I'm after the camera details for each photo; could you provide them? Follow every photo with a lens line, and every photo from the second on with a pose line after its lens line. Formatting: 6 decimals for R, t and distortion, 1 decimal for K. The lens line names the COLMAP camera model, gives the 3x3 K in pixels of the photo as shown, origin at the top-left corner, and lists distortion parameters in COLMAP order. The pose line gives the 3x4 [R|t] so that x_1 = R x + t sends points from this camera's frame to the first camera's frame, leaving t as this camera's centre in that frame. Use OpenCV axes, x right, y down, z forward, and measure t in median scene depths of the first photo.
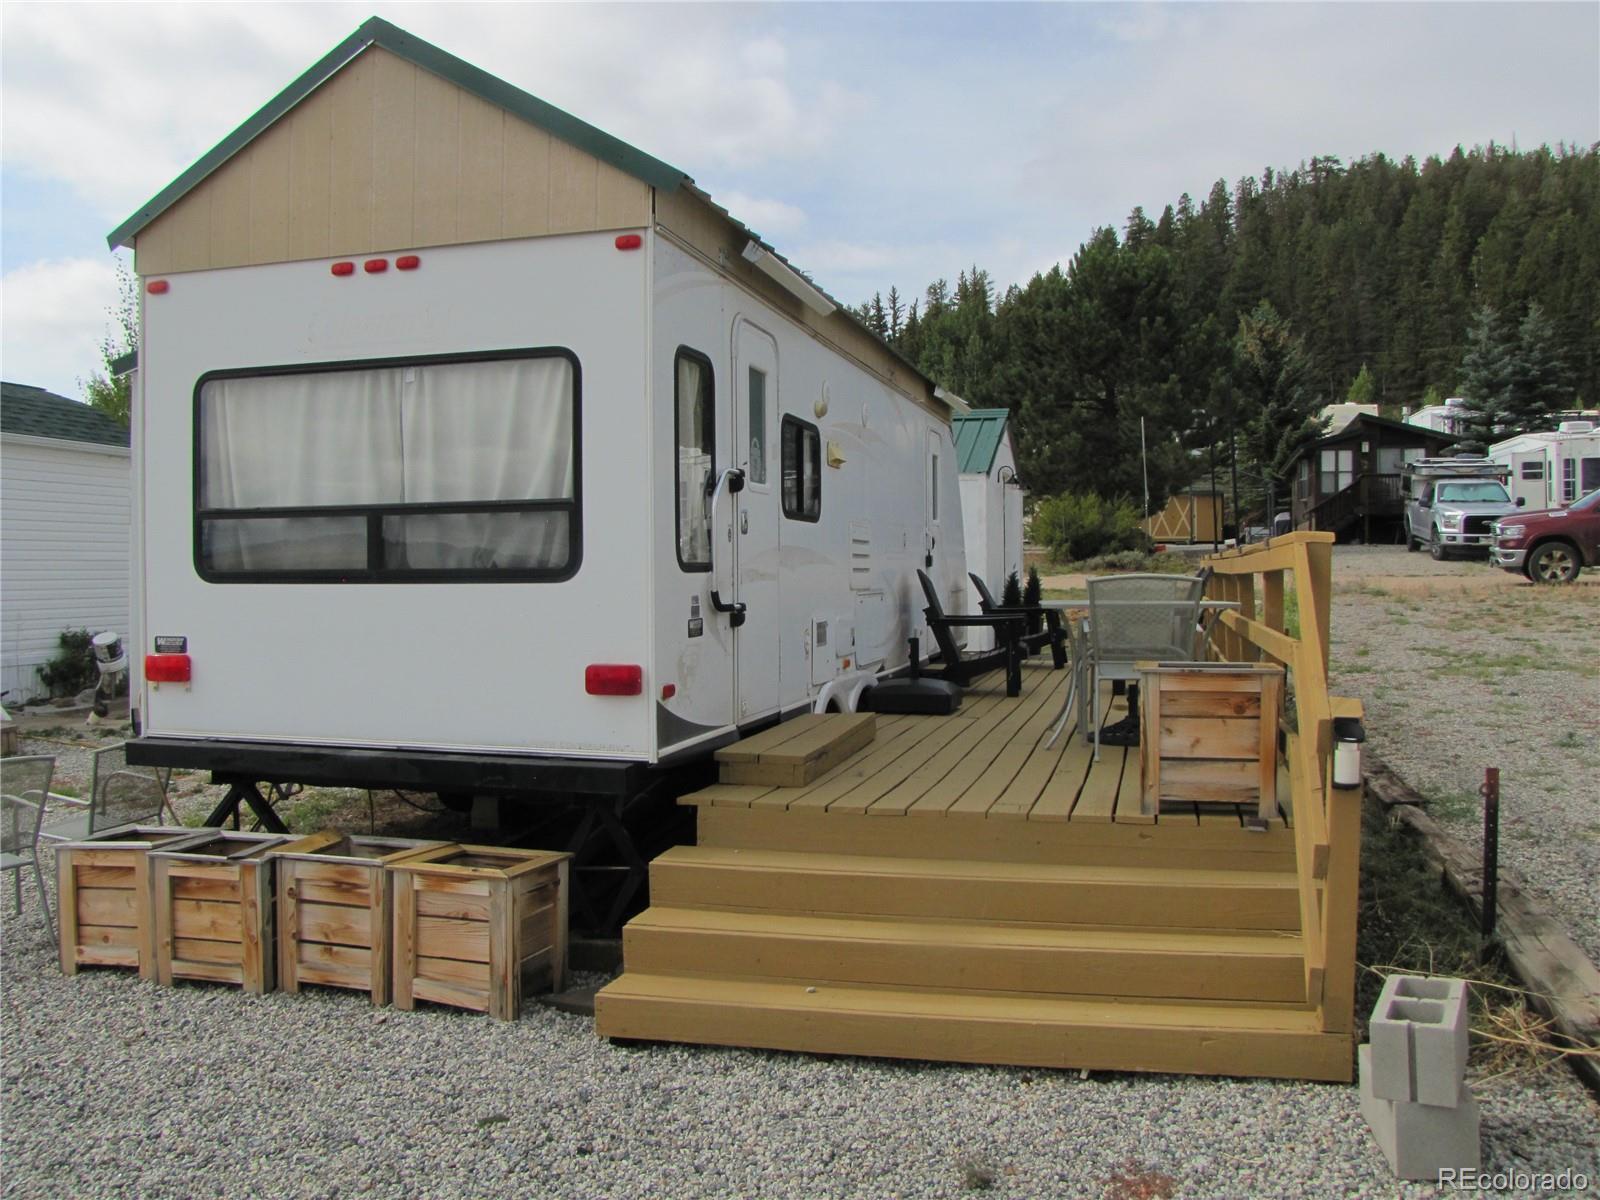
lens RADIAL K [[1349.5, 0, 800.6], [0, 1349.5, 573.3], [0, 0, 1]] dist [-0.190245, 0.175981]
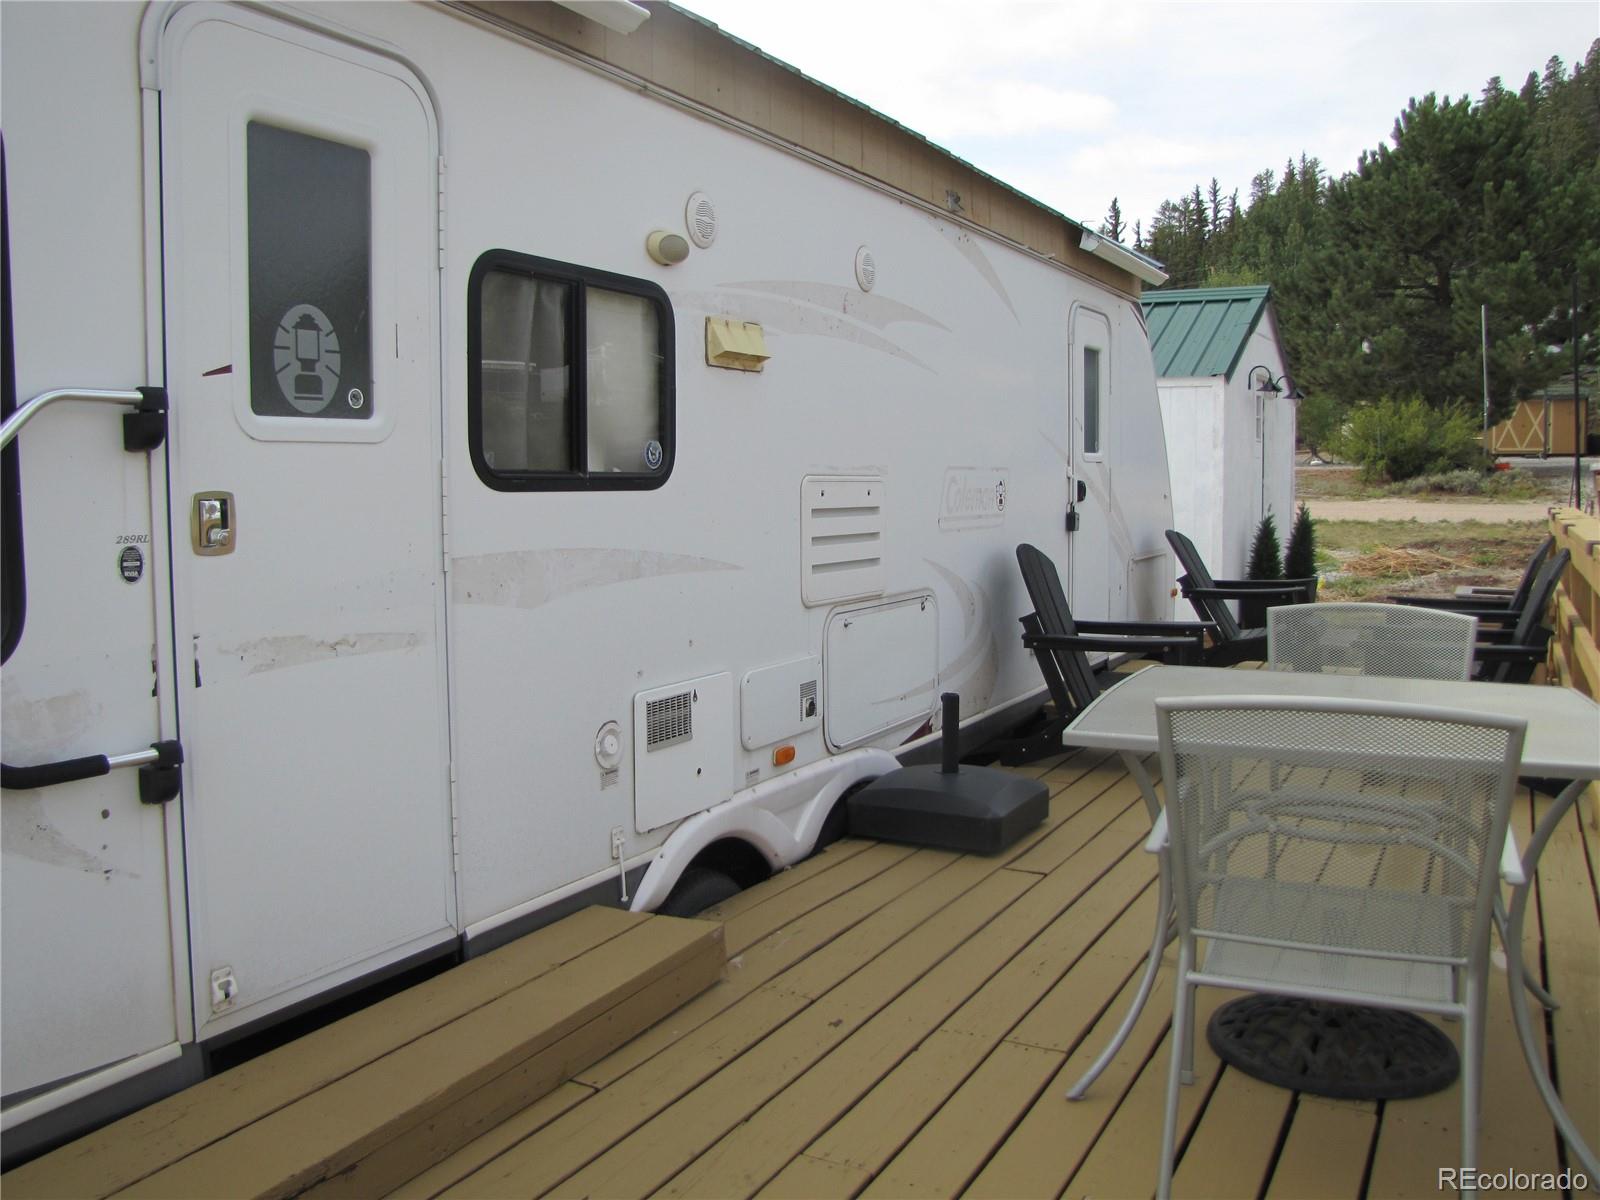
lens RADIAL K [[1349.5, 0, 800.6], [0, 1349.5, 573.3], [0, 0, 1]] dist [-0.190245, 0.175981]
pose [[0.972012, 0.014709, -0.234470, 0.036253], [0.001602, 0.997600, 0.069224, -0.008551], [0.234925, -0.067662, 0.969656, 0.116645]]
